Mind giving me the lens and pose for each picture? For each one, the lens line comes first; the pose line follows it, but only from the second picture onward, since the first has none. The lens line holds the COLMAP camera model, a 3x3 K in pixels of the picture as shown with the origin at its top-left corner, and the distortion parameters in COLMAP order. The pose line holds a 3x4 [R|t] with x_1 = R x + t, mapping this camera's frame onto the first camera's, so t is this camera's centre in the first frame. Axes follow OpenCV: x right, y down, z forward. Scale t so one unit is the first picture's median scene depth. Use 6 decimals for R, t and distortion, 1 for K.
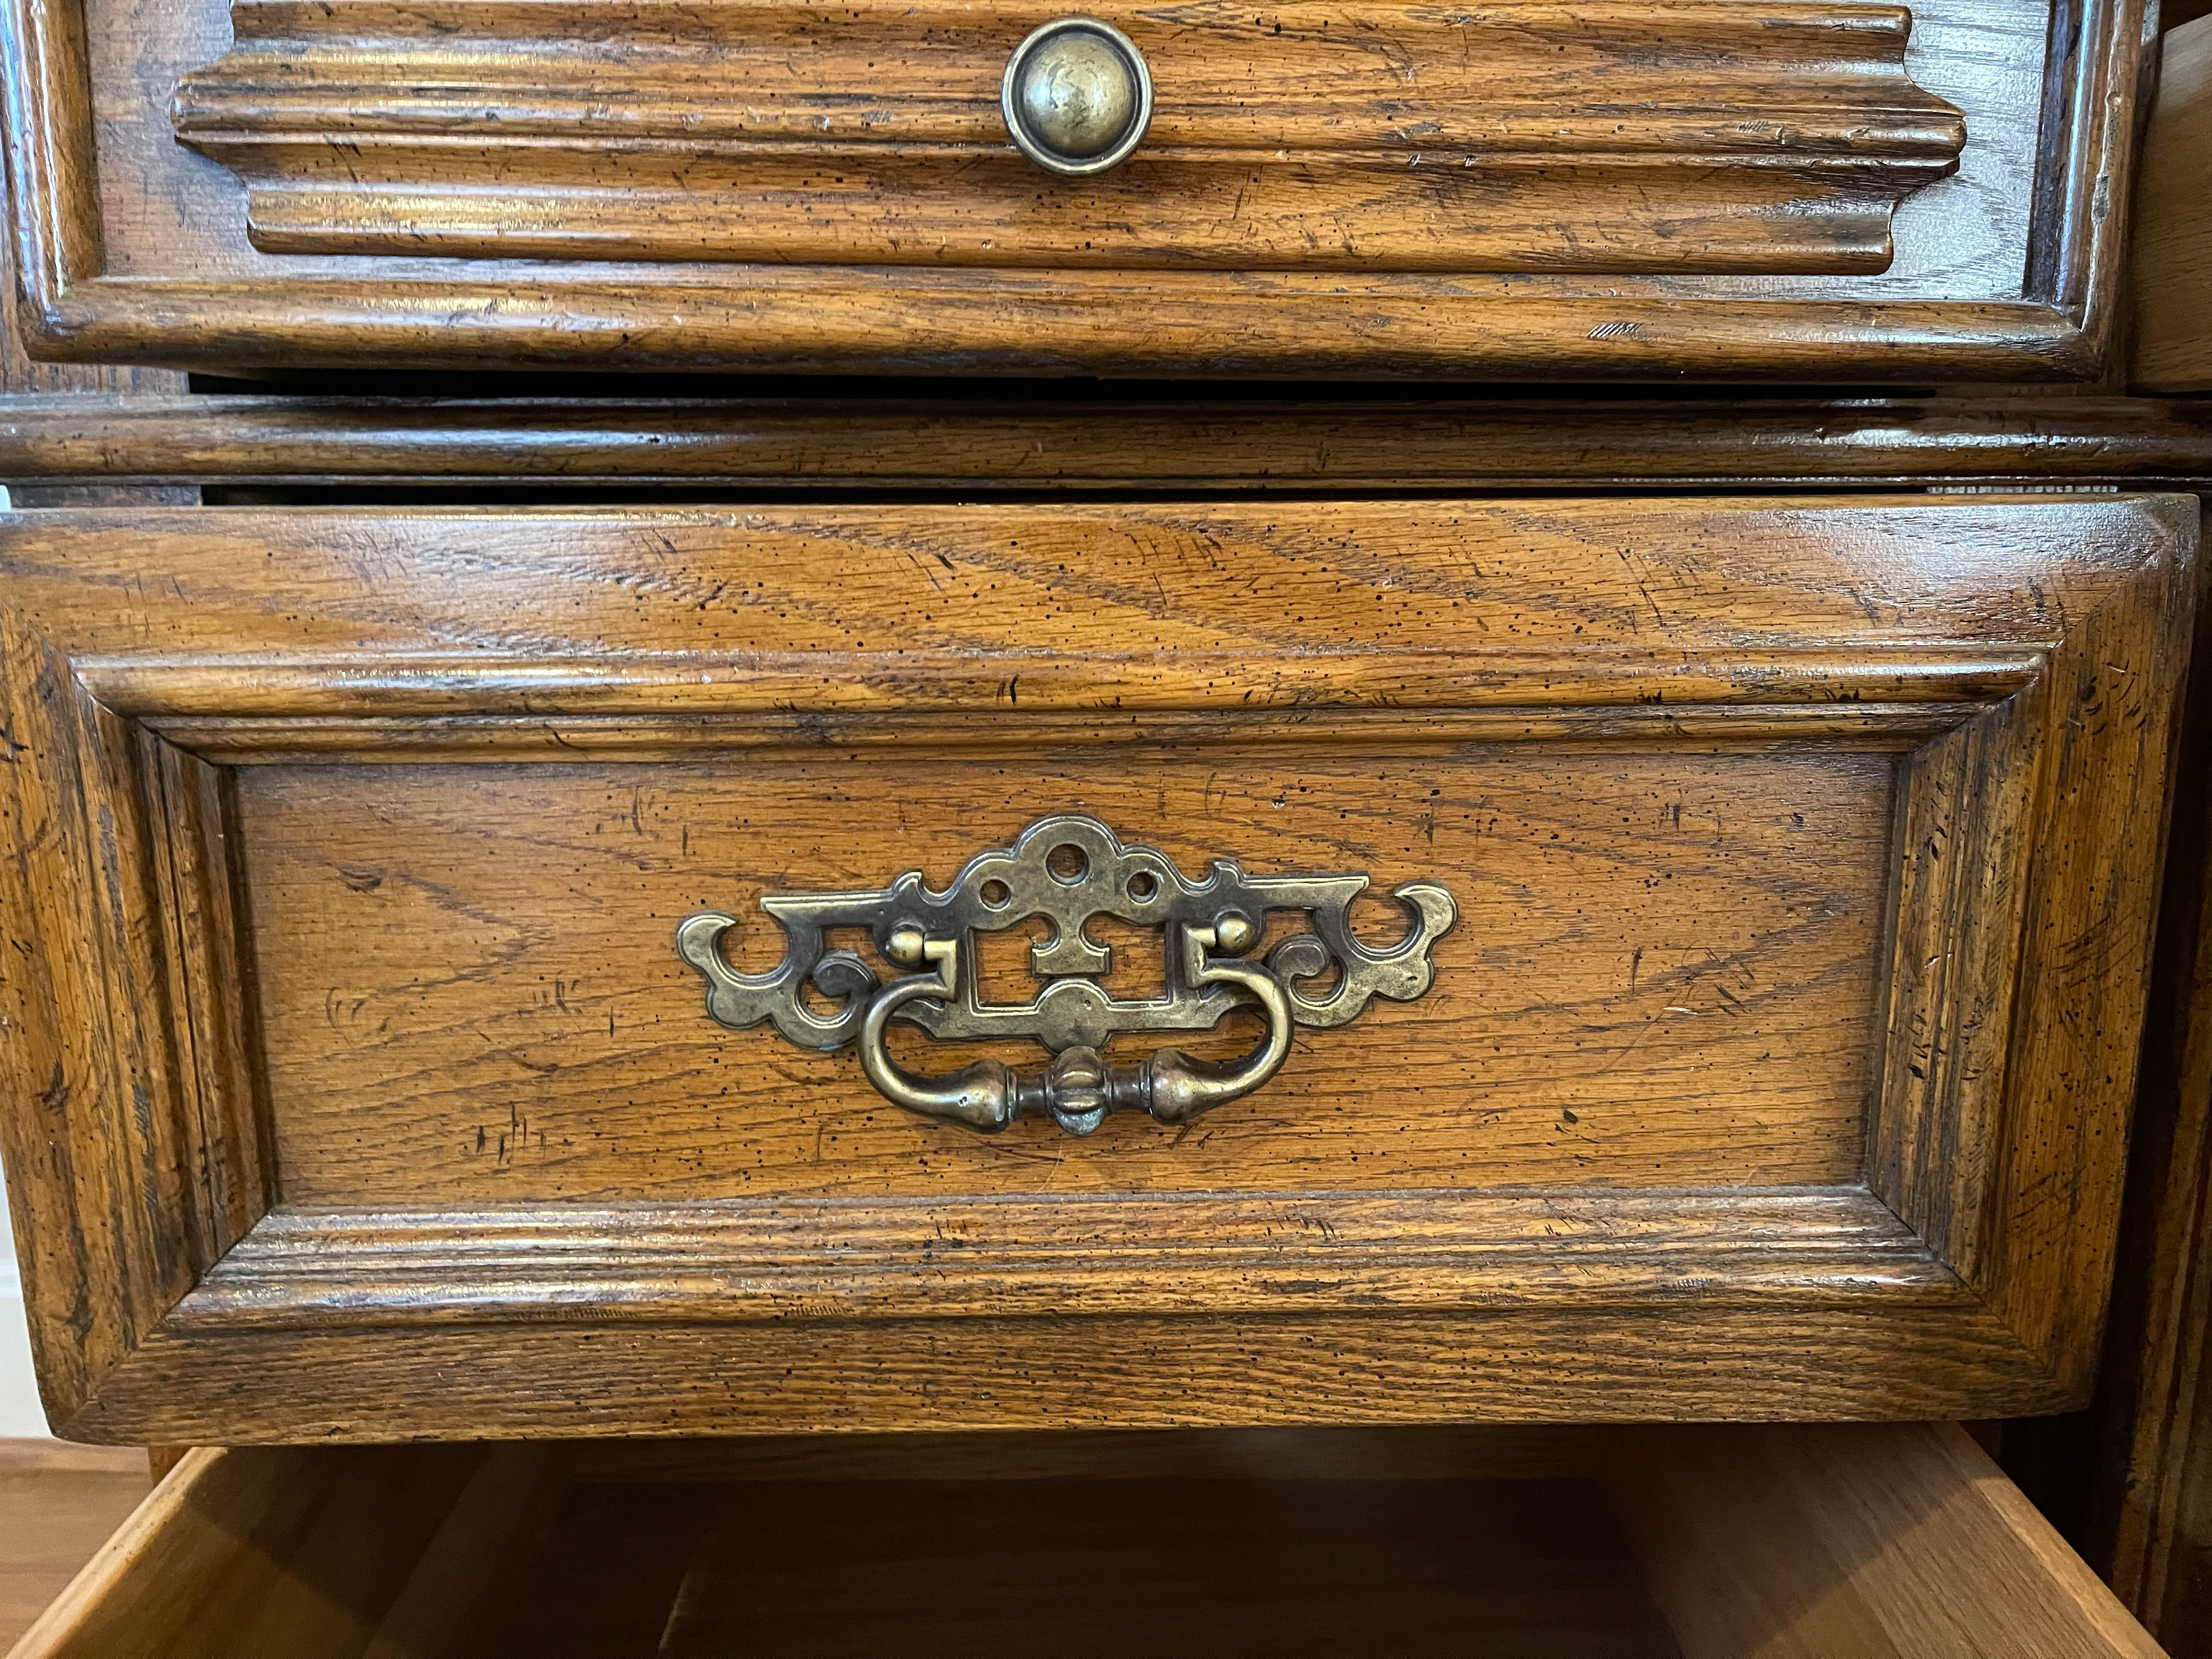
lens RADIAL K [[1810.5, 0, 1132.2], [0, 1810.5, 834.1], [0, 0, 1]] dist [0.048765, -0.001314]
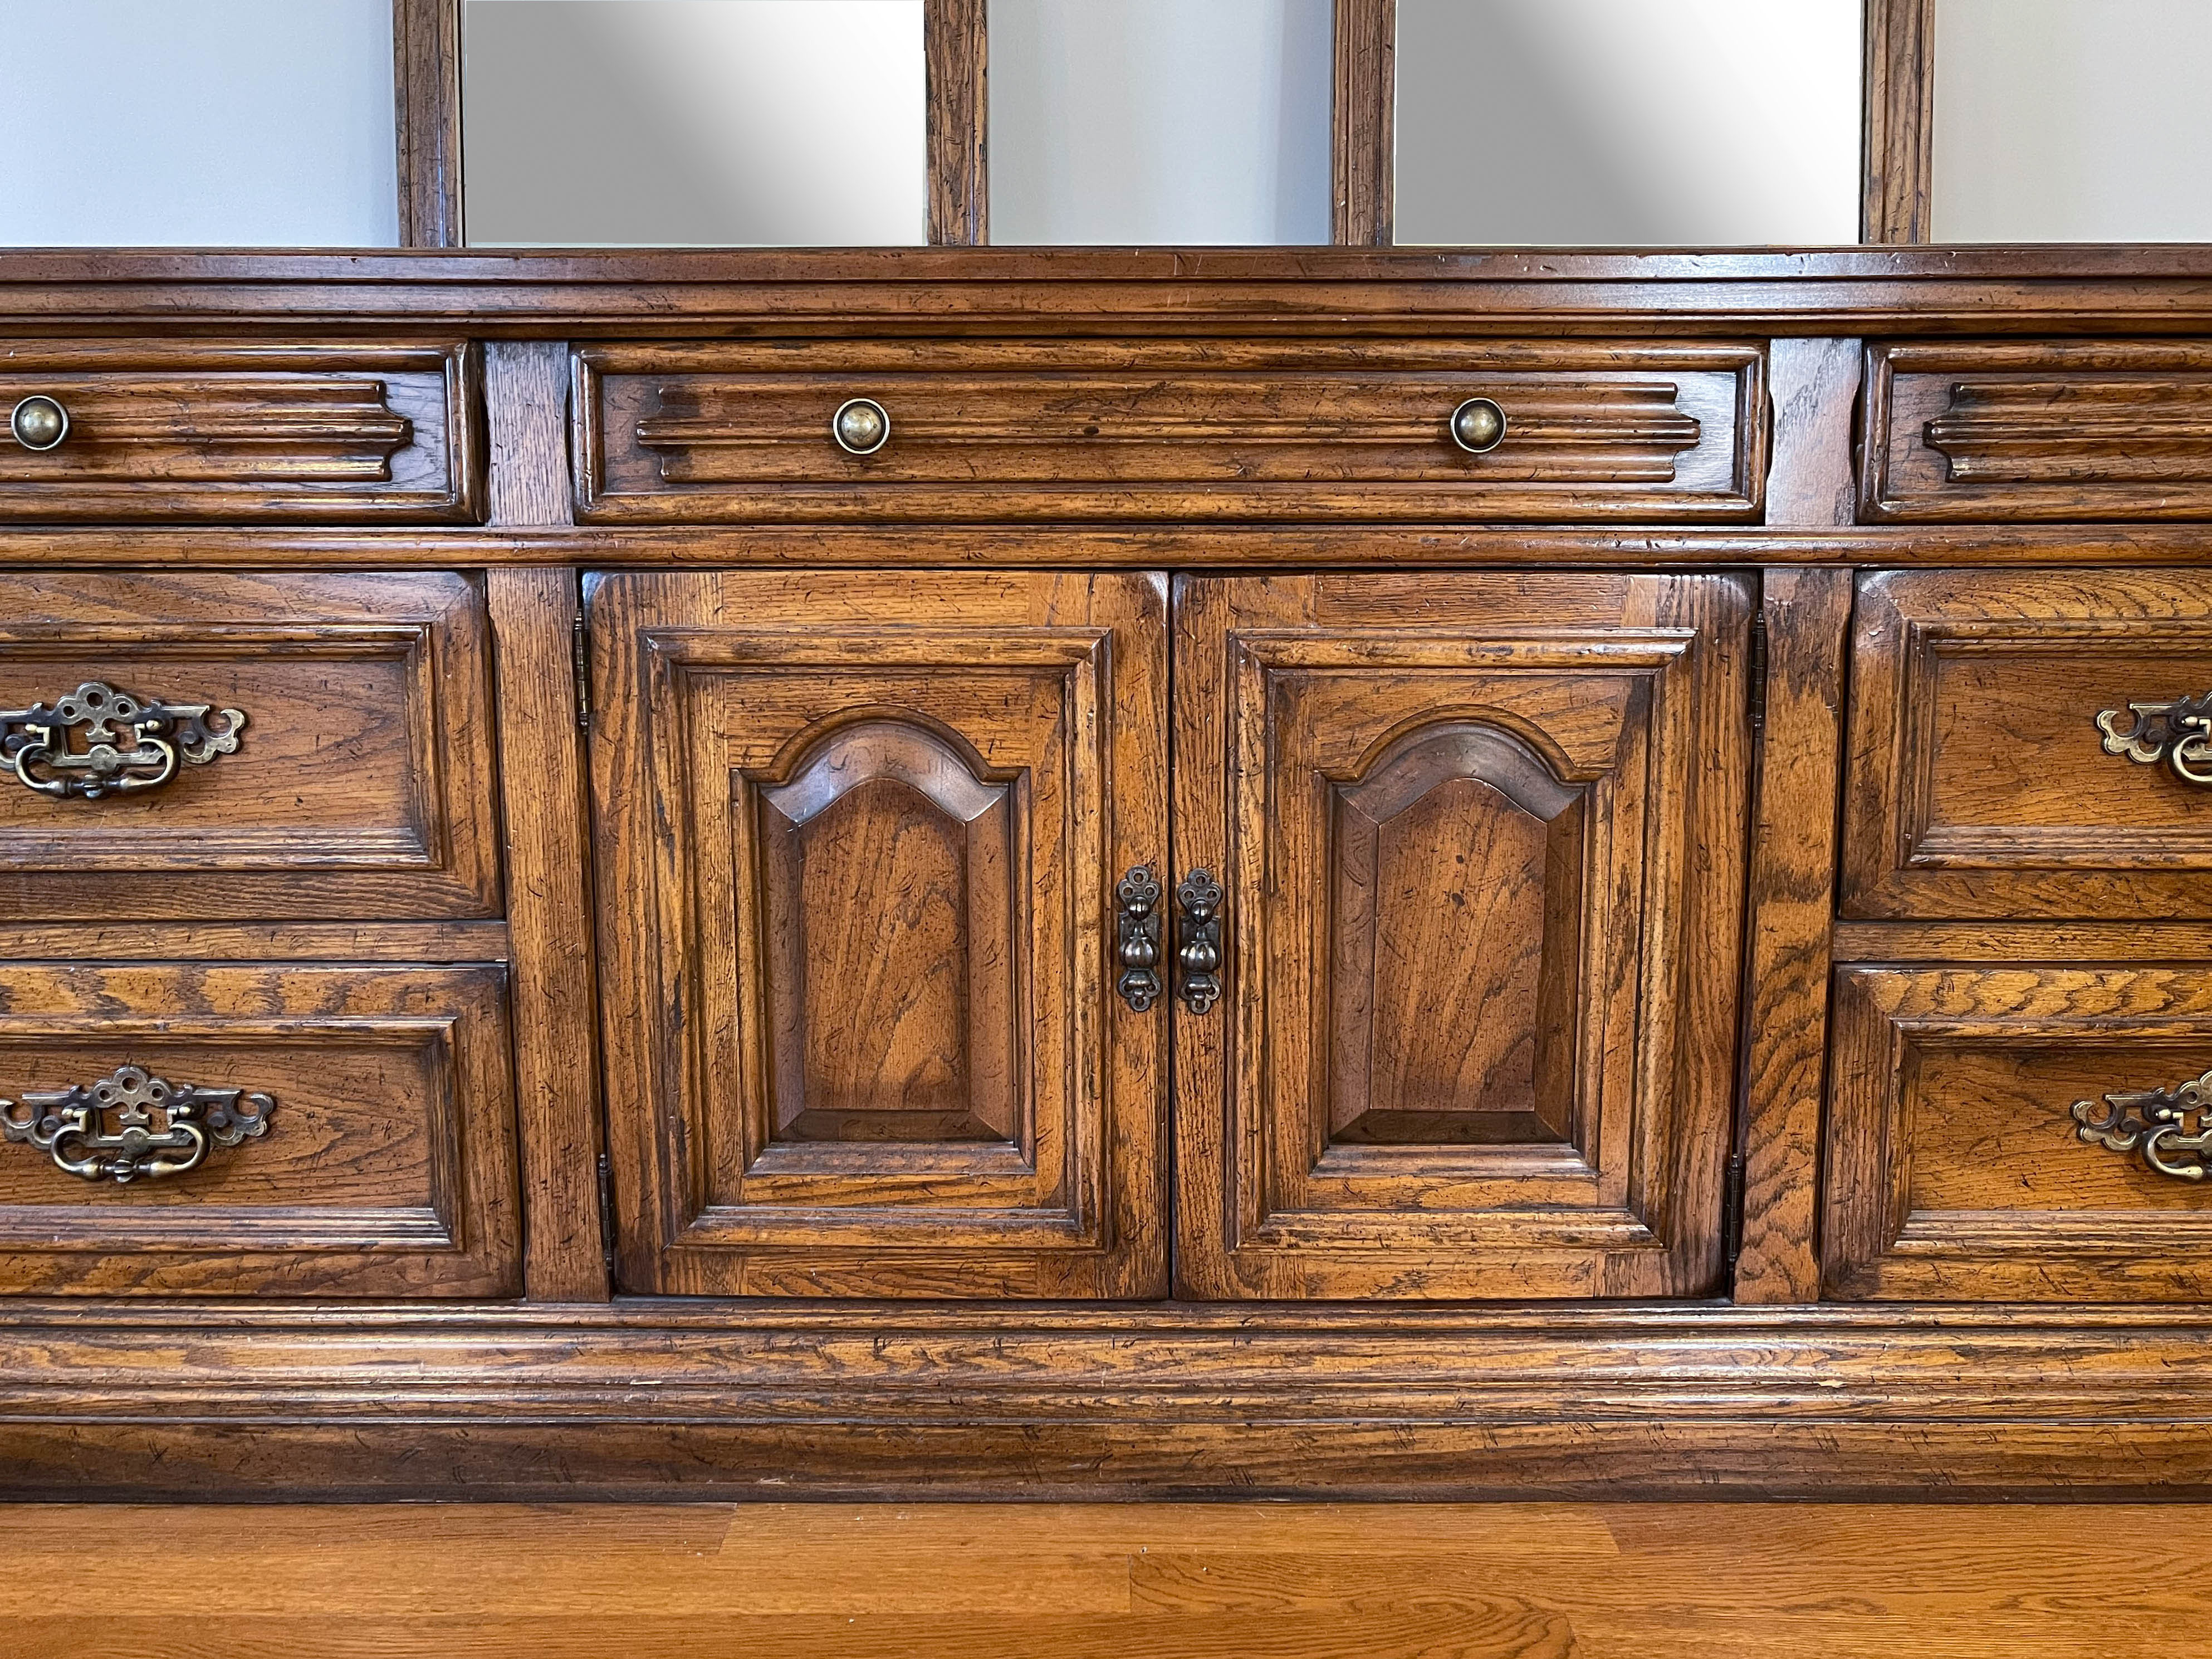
lens RADIAL K [[1775.4, 0, 1147.7], [0, 1775.4, 787.8], [0, 0, 1]] dist [-0.065372, 0.123251]
pose [[0.999754, 0.004566, -0.021716, 1.582520], [-0.005685, 0.998643, -0.051760, 0.272415], [0.021450, 0.051871, 0.998423, -1.576320]]
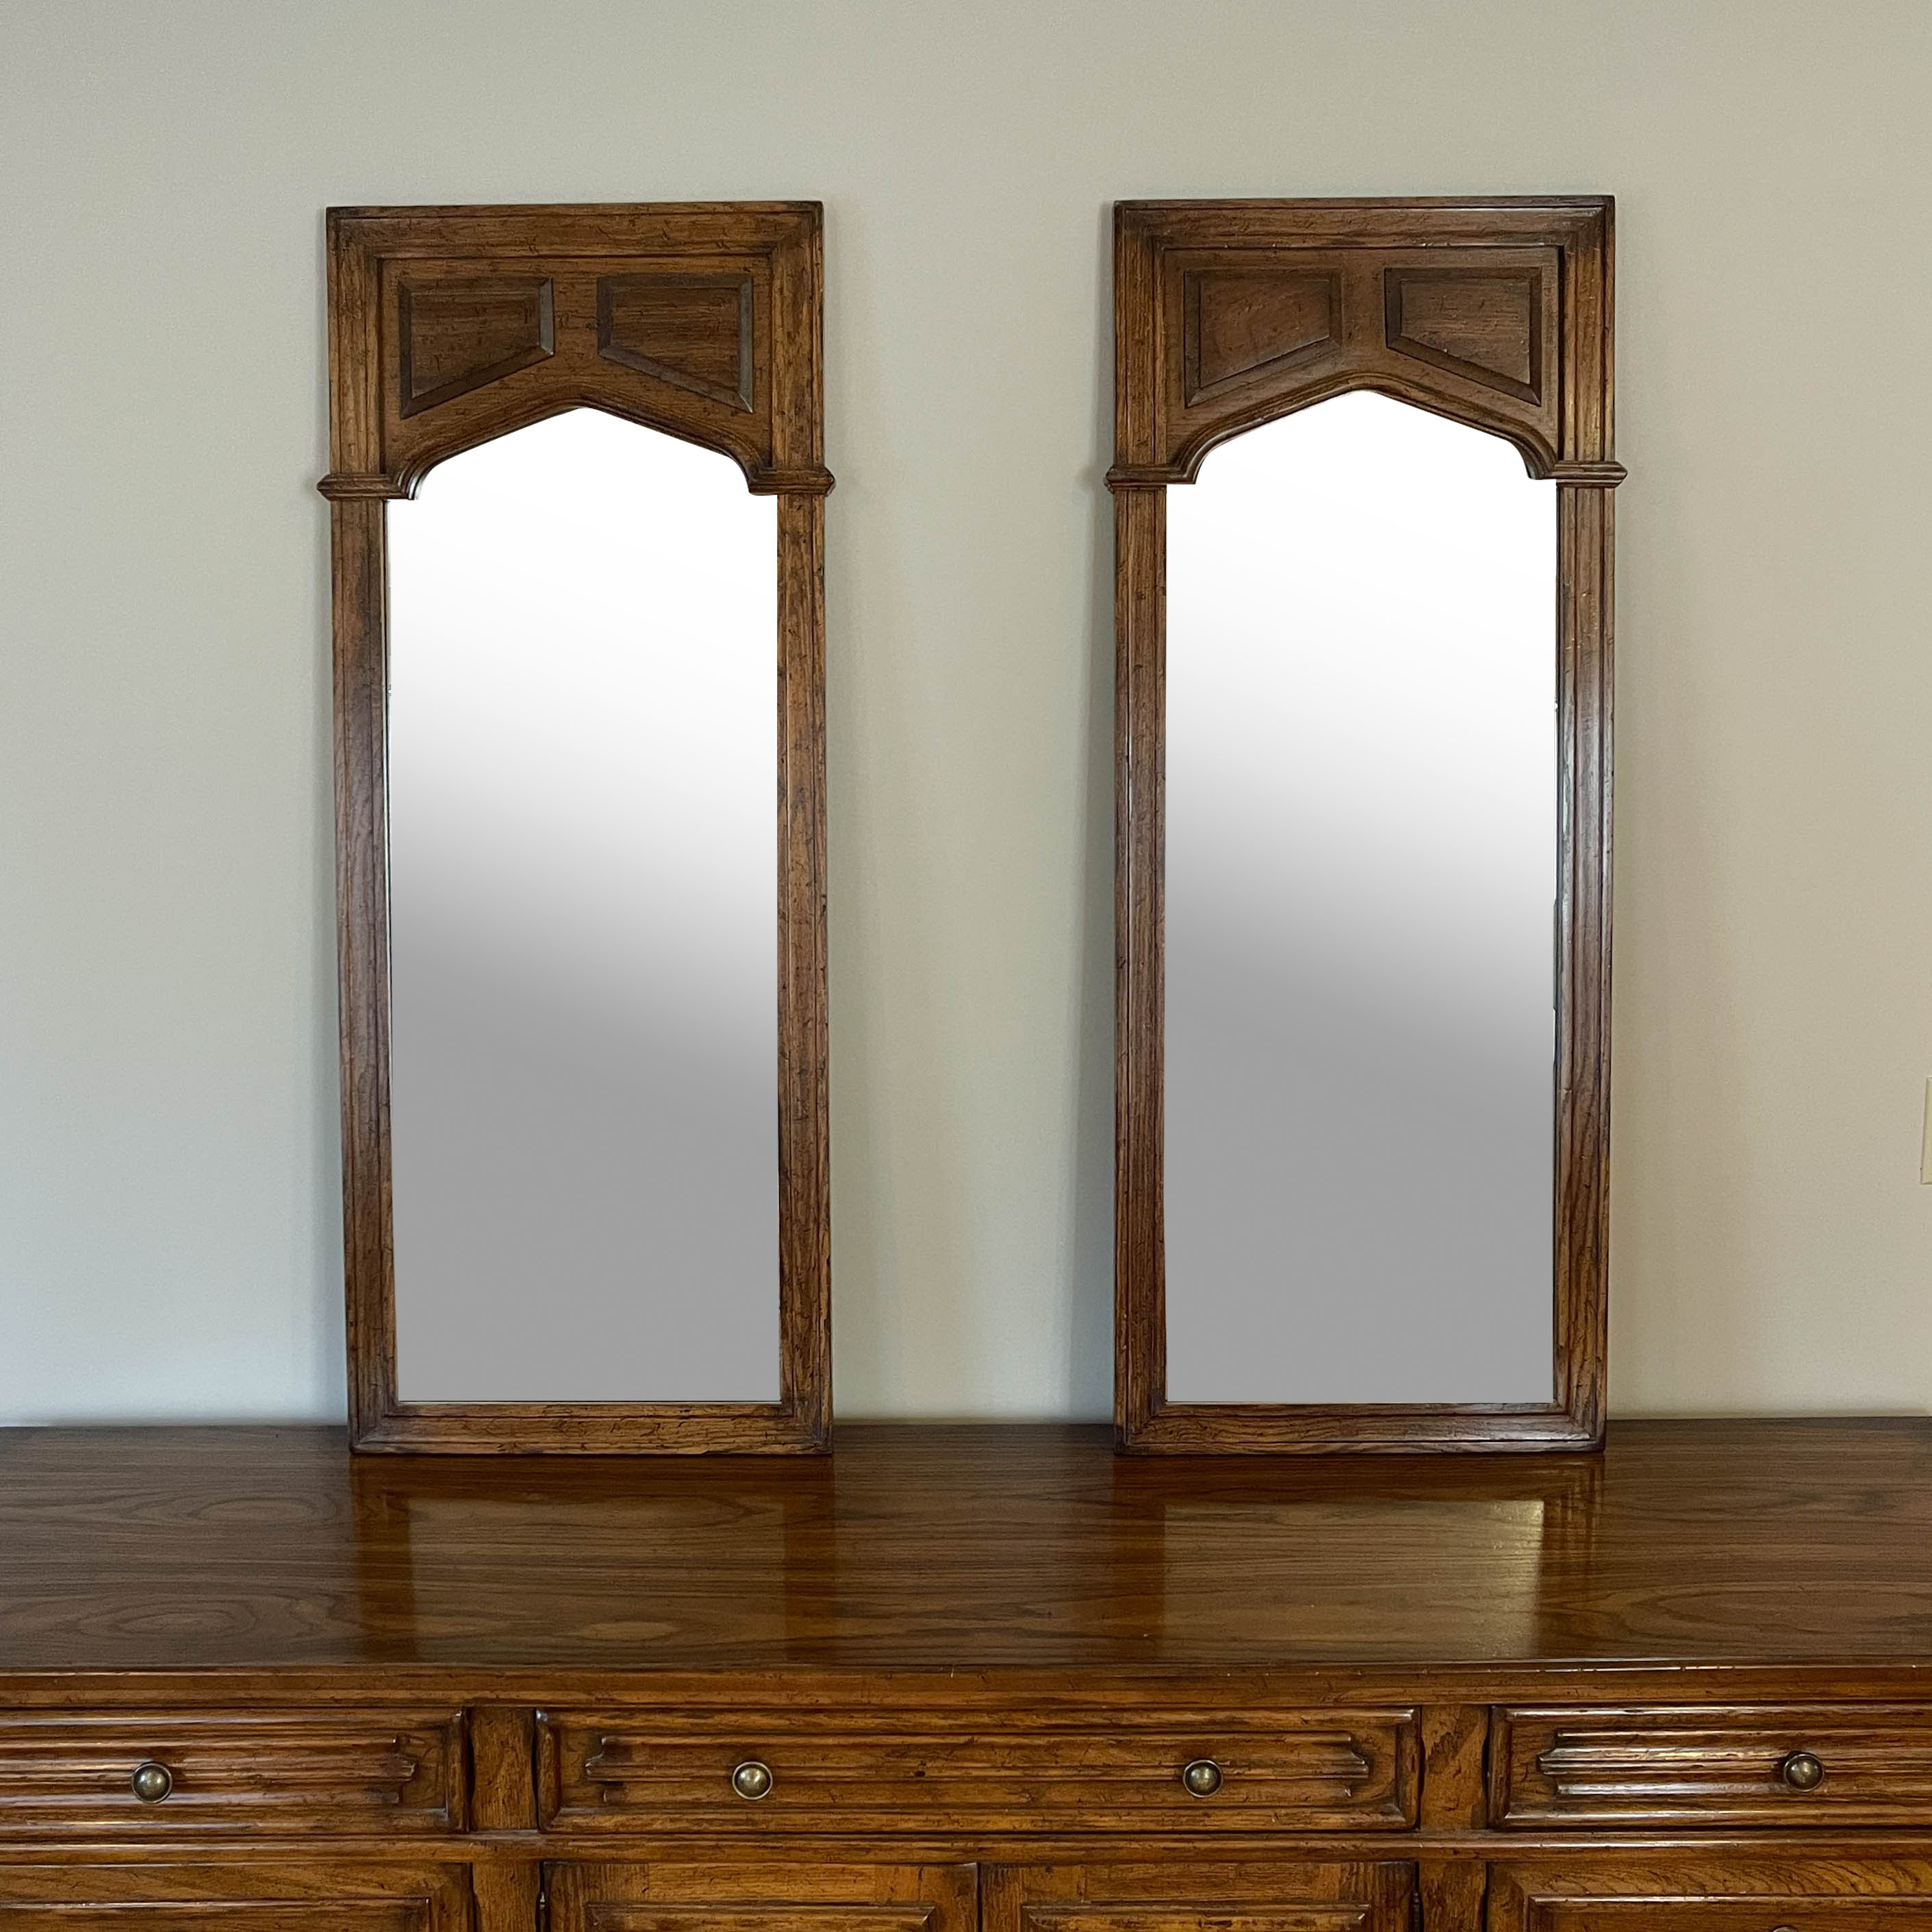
lens RADIAL K [[2110.4, 0, 968.4], [0, 2110.4, 1018.6], [0, 0, 1]] dist [-0.019806, 0.037869]
pose [[0.999546, -0.003147, -0.029967, 1.666205], [0.001808, 0.999002, -0.044620, -1.635265], [0.030077, 0.044545, 0.998554, -3.222447]]
